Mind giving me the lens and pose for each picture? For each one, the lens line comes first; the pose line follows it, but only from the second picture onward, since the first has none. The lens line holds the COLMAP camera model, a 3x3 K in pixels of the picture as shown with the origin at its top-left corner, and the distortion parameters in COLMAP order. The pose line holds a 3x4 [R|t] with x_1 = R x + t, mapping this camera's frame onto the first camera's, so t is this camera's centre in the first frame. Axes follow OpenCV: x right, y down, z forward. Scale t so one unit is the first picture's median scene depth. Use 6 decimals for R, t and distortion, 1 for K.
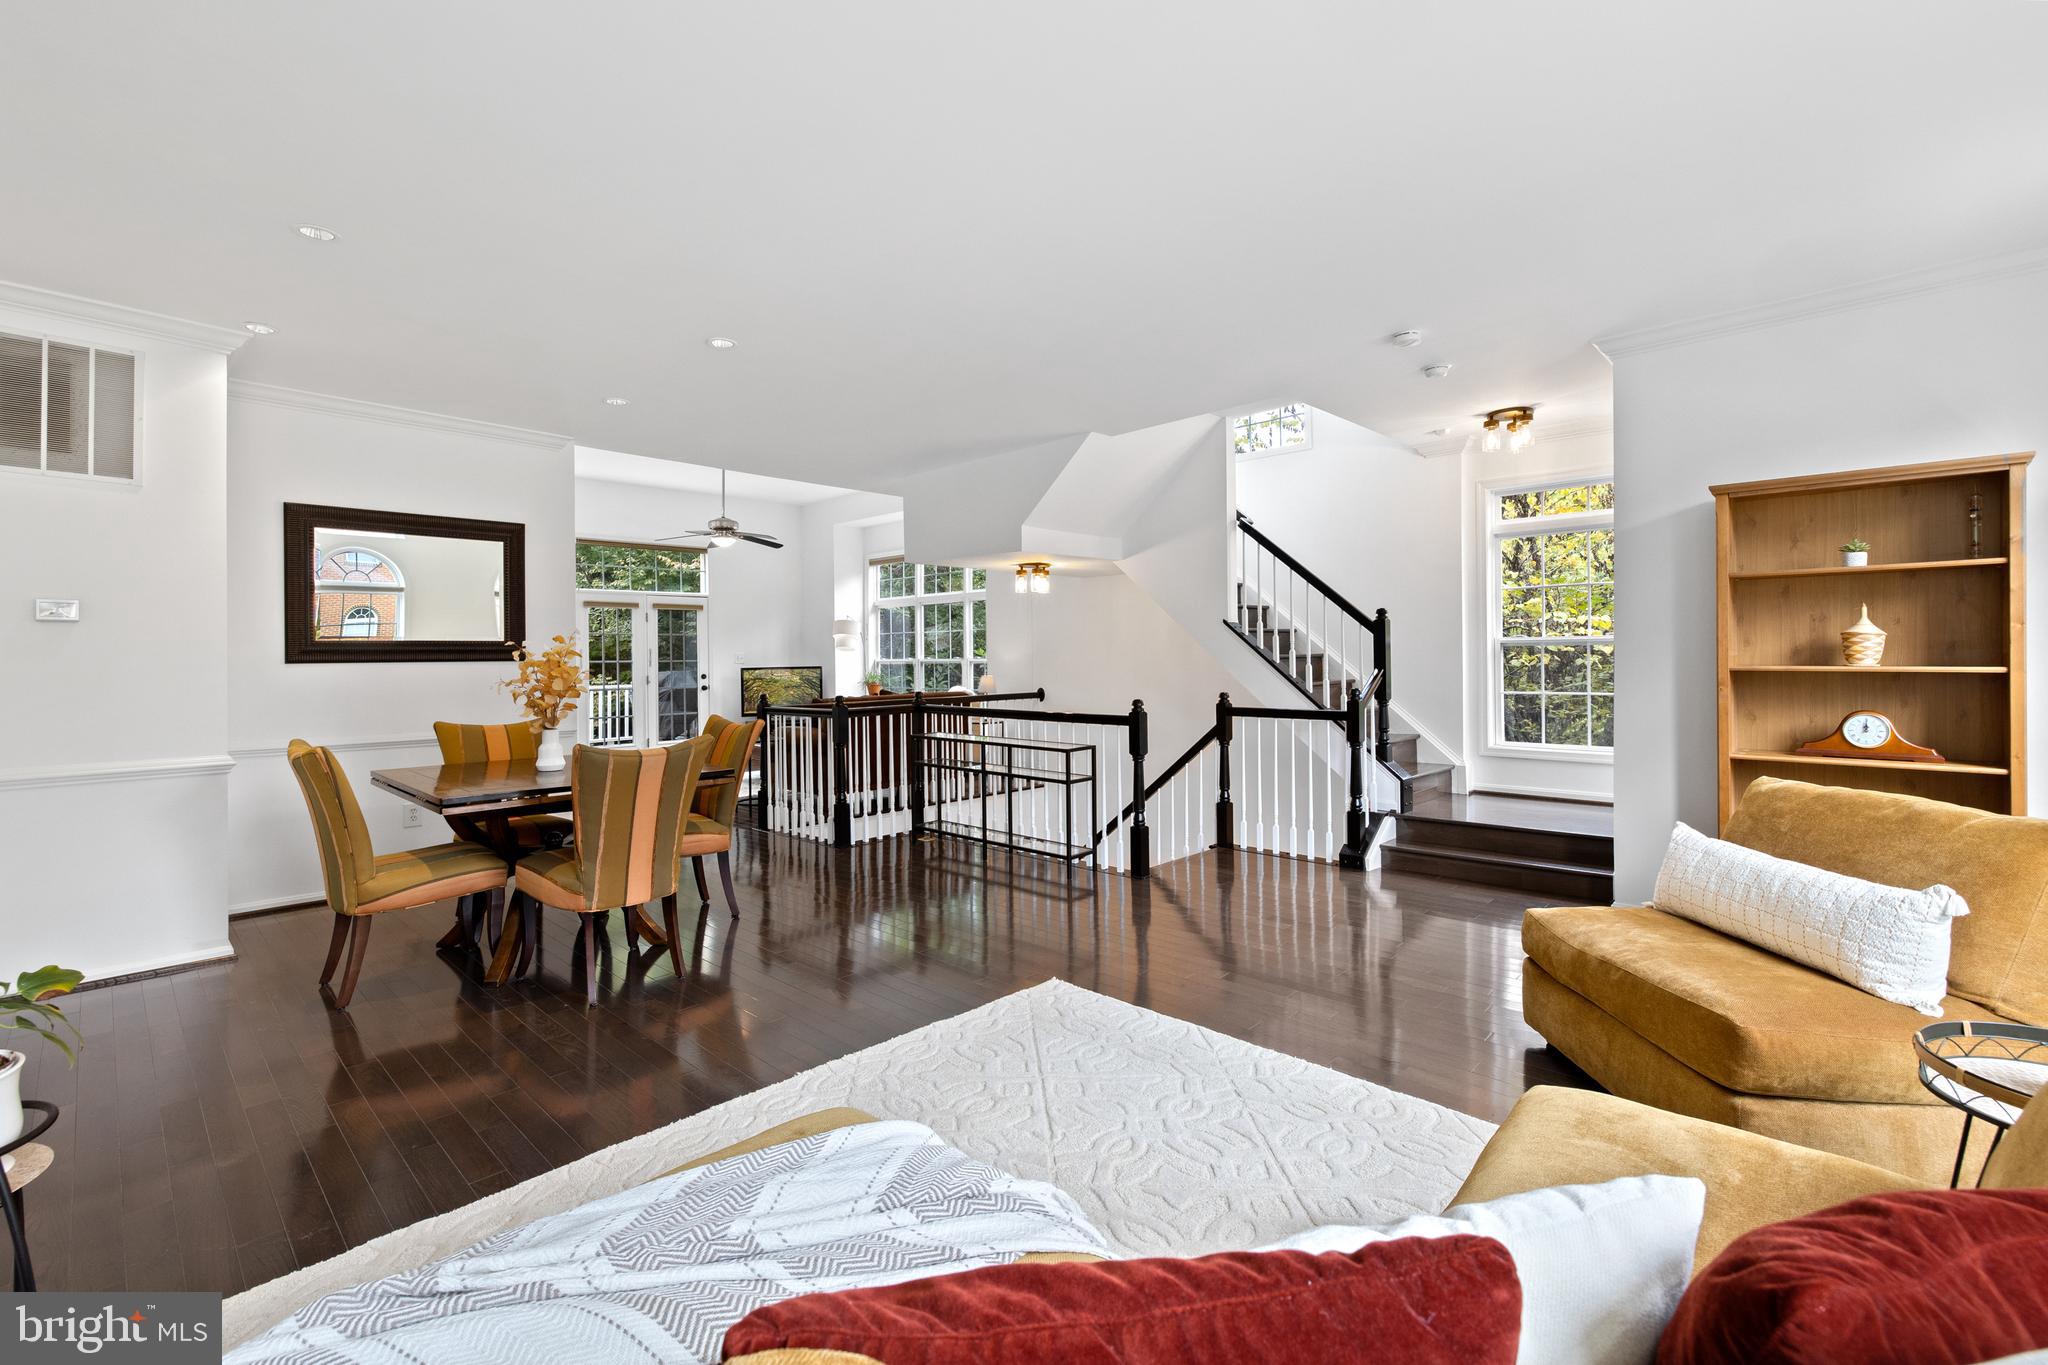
lens RADIAL K [[871.1, 0, 1019.0], [0, 871.1, 649.9], [0, 0, 1]] dist [0.000730, 0.000276]
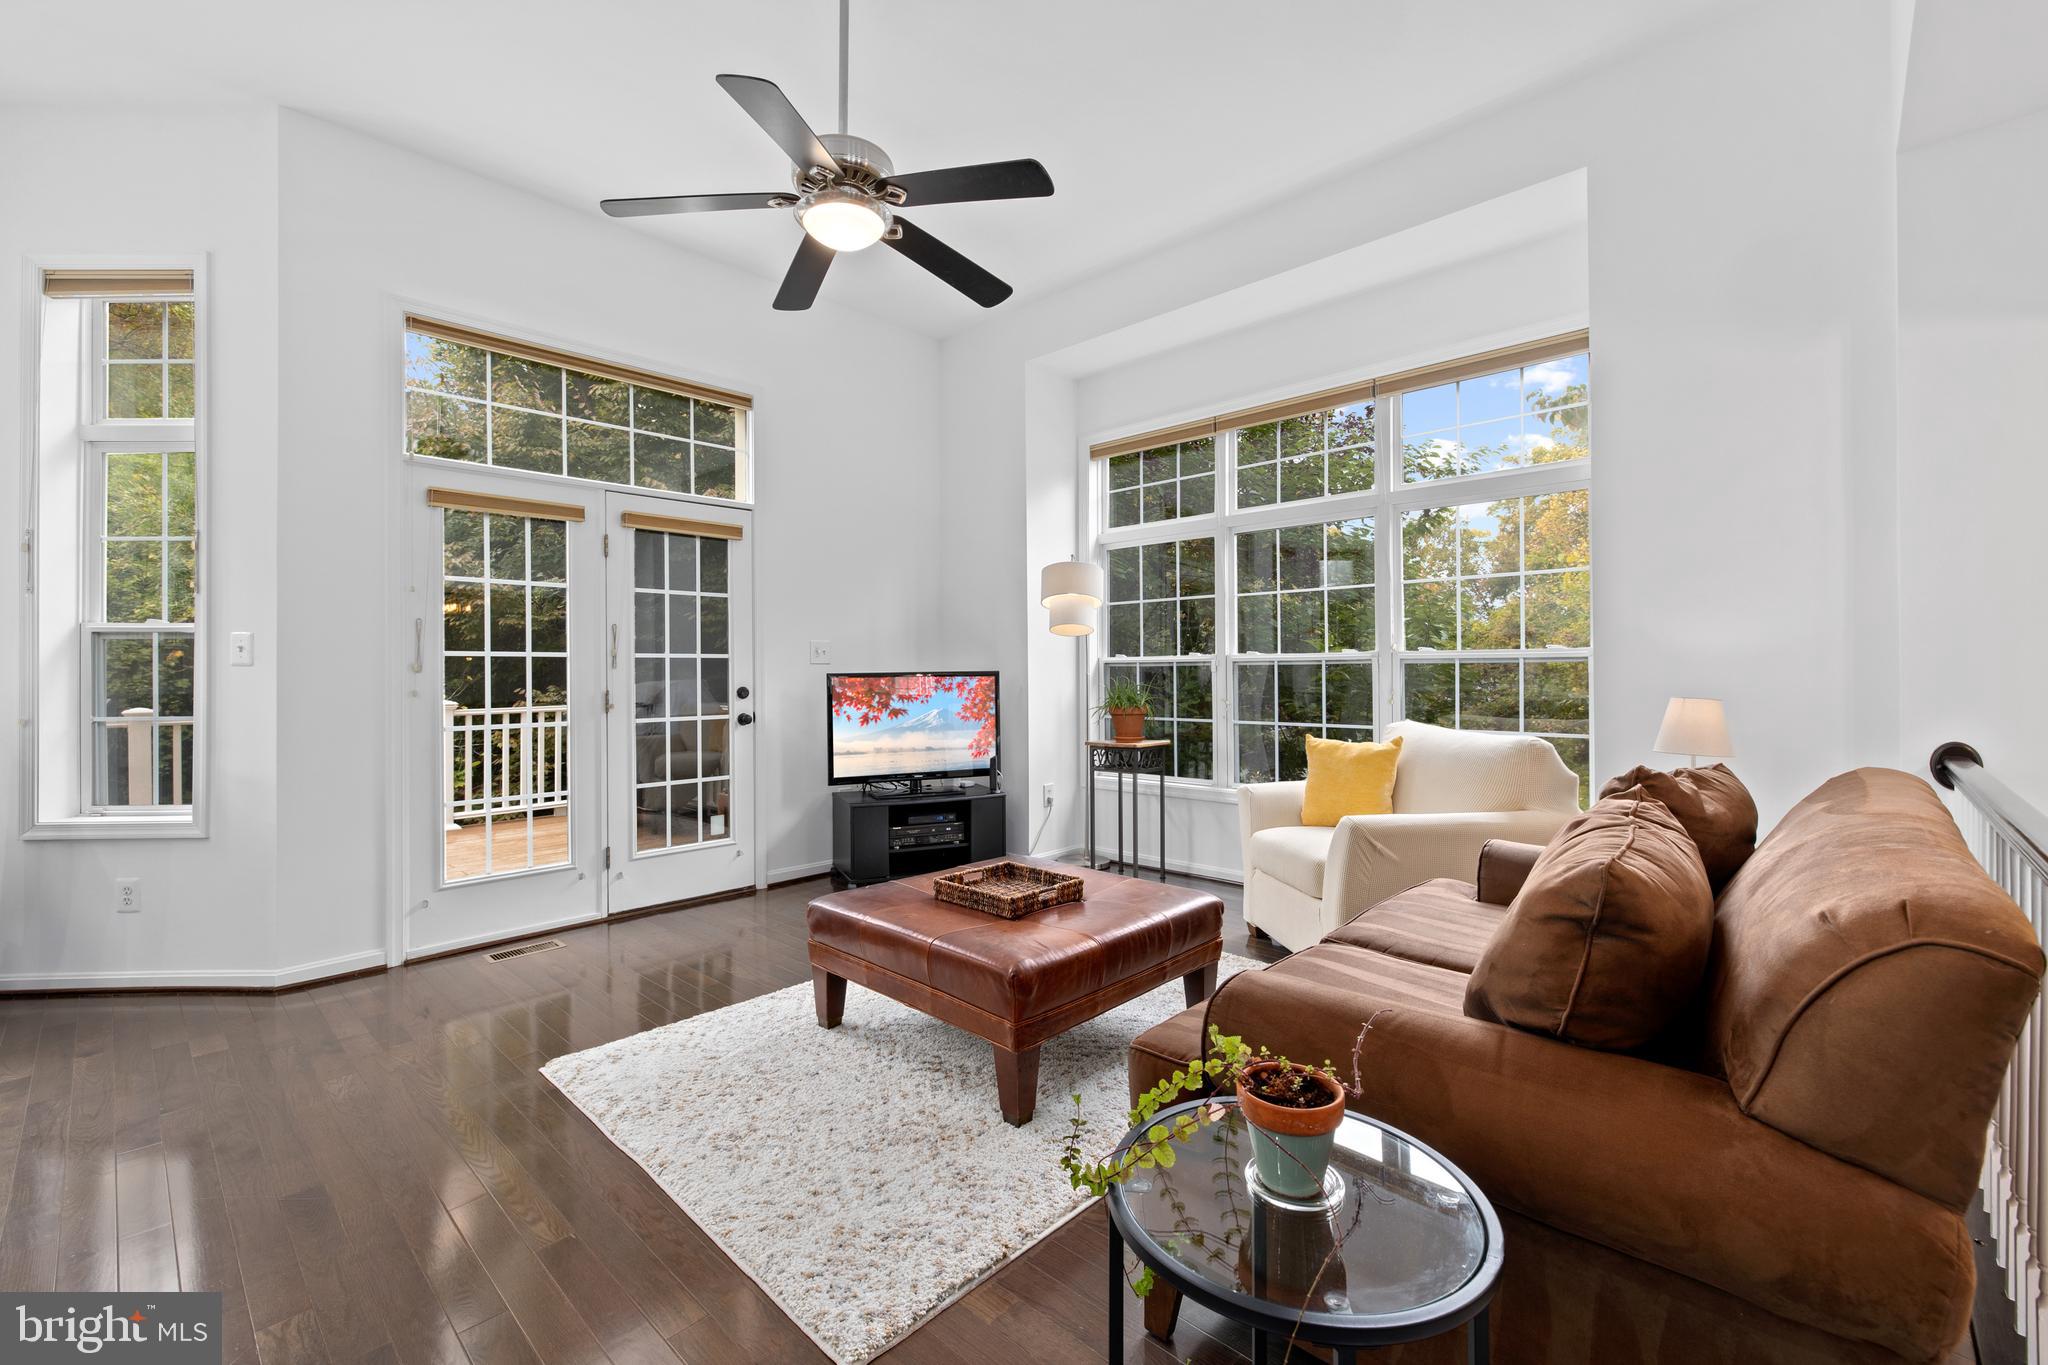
lens RADIAL K [[861.0, 0, 1024.9], [0, 861.0, 671.4], [0, 0, 1]] dist [0.000097, 0.000101]
pose [[0.999967, 0.004825, 0.006502, -0.225825], [-0.004885, 0.999945, 0.009310, 0.015232], [-0.006456, -0.009341, 0.999936, 0.575024]]
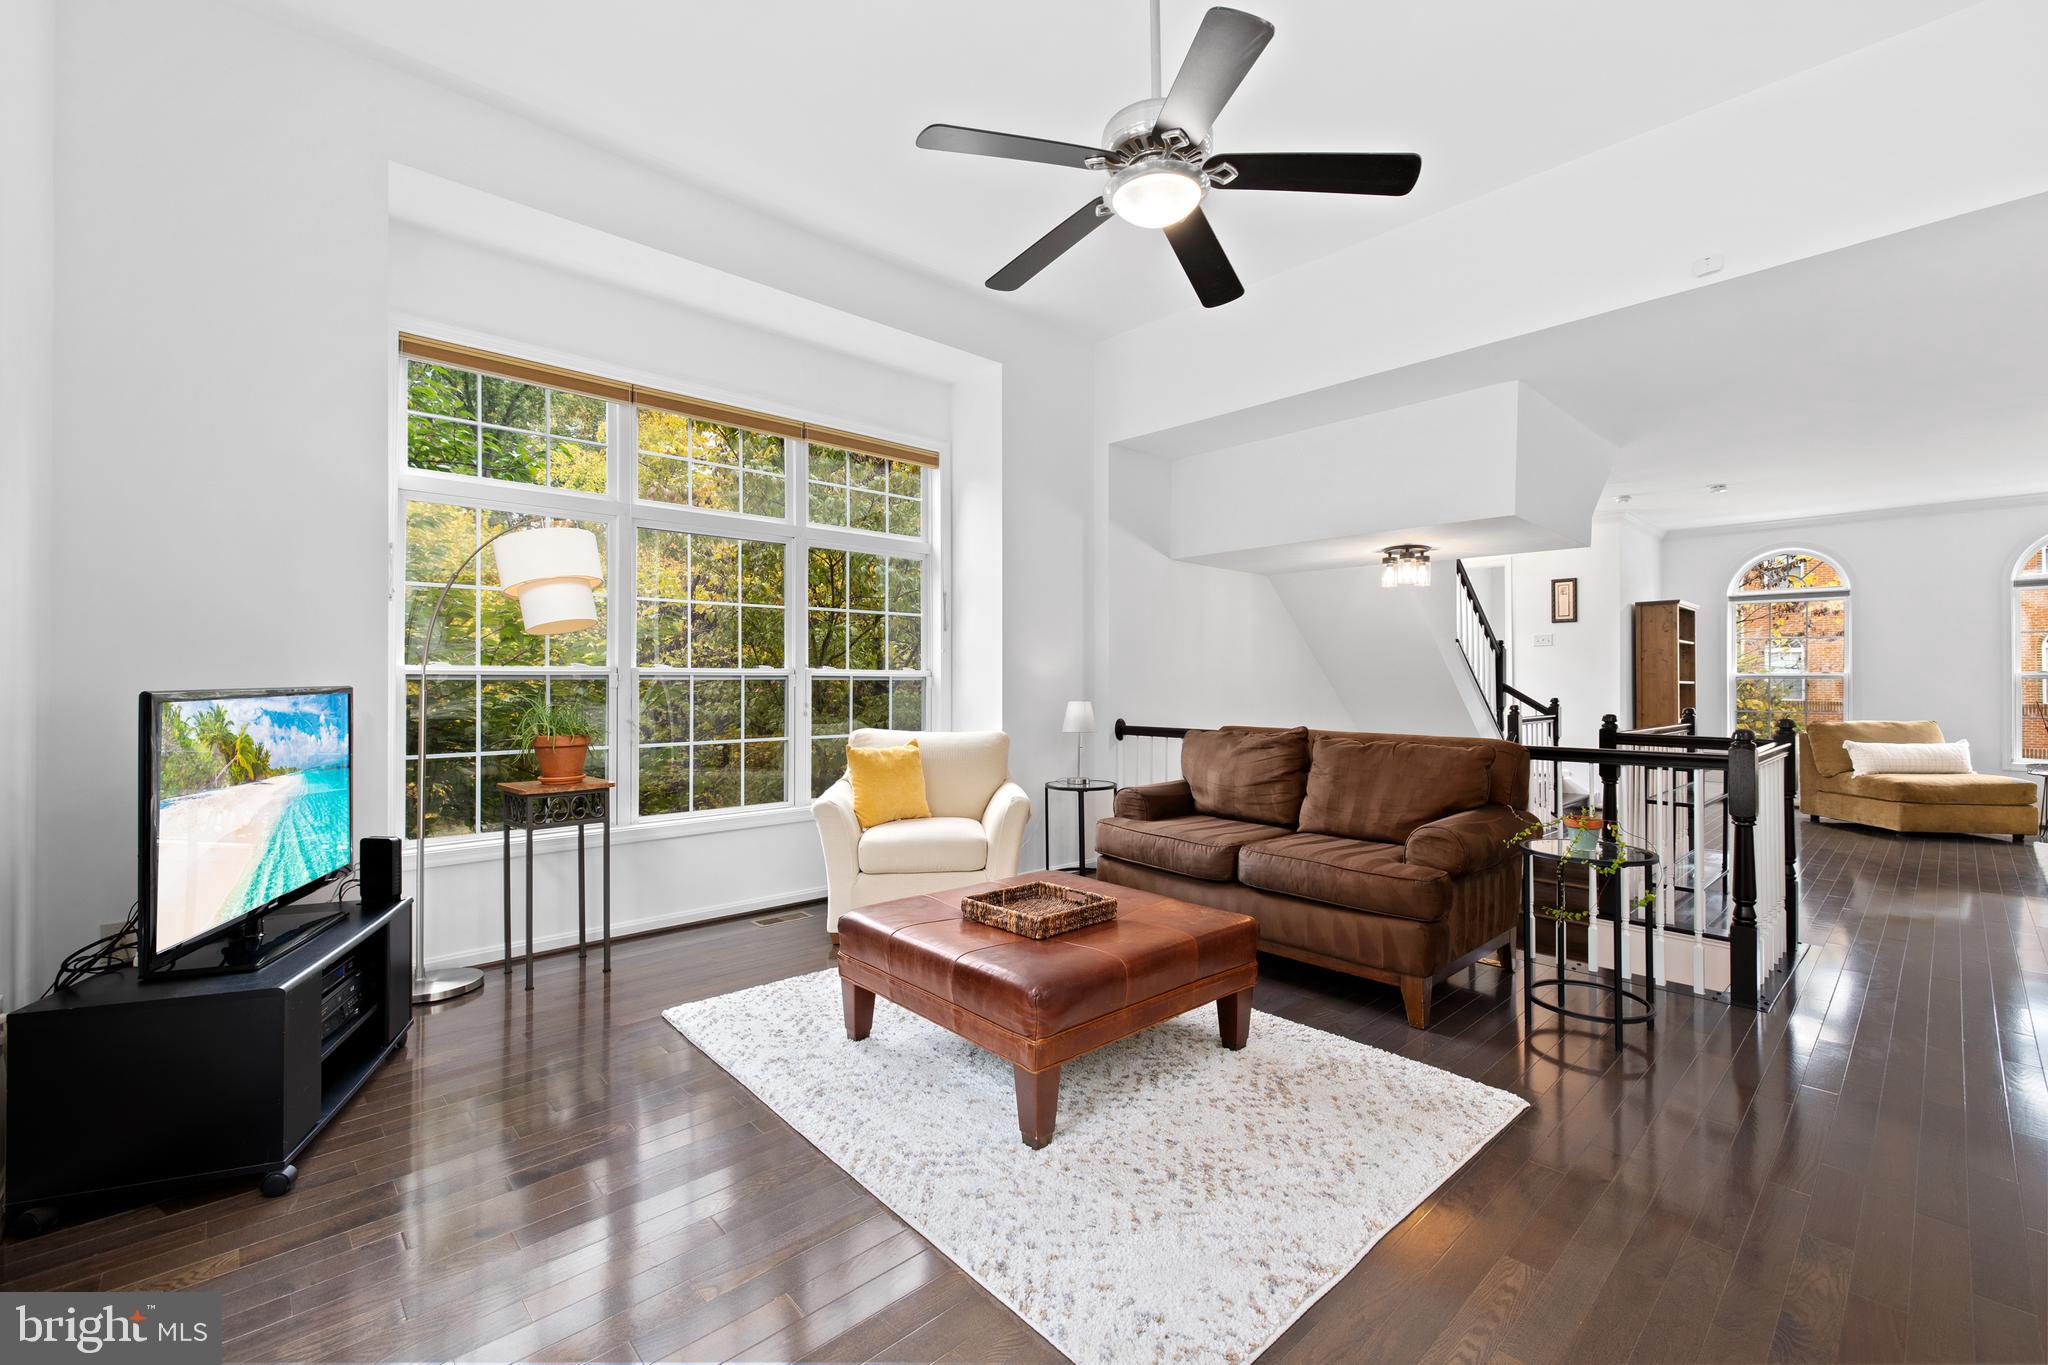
lens RADIAL K [[861.0, 0, 1024.9], [0, 861.0, 671.4], [0, 0, 1]] dist [0.000097, 0.000101]
pose [[0.063726, 0.020451, 0.997758, -0.482790], [-0.011246, 0.999741, -0.019774, 0.018106], [-0.997904, -0.009960, 0.063939, 0.822476]]
